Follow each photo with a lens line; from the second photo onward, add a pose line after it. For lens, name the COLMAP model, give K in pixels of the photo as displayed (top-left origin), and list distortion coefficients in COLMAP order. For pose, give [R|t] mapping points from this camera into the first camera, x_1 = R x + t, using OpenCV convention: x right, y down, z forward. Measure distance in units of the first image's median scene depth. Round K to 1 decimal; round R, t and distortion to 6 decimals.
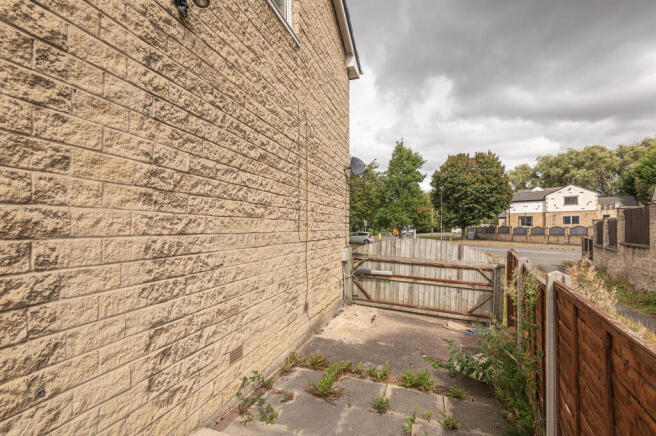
lens RADIAL K [[323.7, 0, 328.0], [0, 323.7, 218.0], [0, 0, 1]] dist [0.034057, 0.000064]
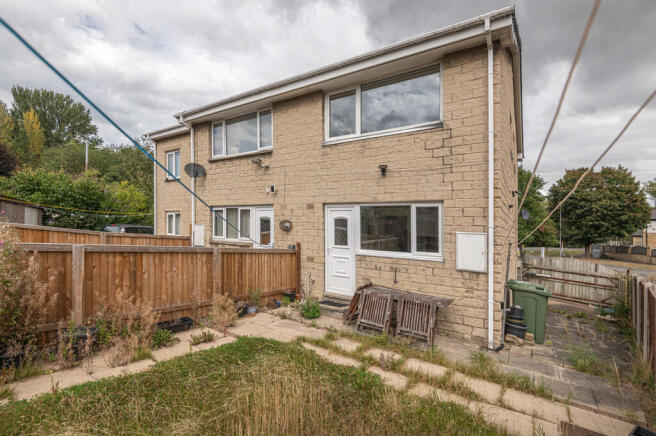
lens RADIAL K [[307.6, 0, 330.1], [0, 307.6, 203.4], [0, 0, 1]] dist [0.031716, -0.016290]
pose [[0.957306, 0.028052, -0.287712, -0.049413], [-0.045720, 0.997446, -0.054872, -0.008534], [0.285438, 0.065683, 0.956144, -0.104846]]
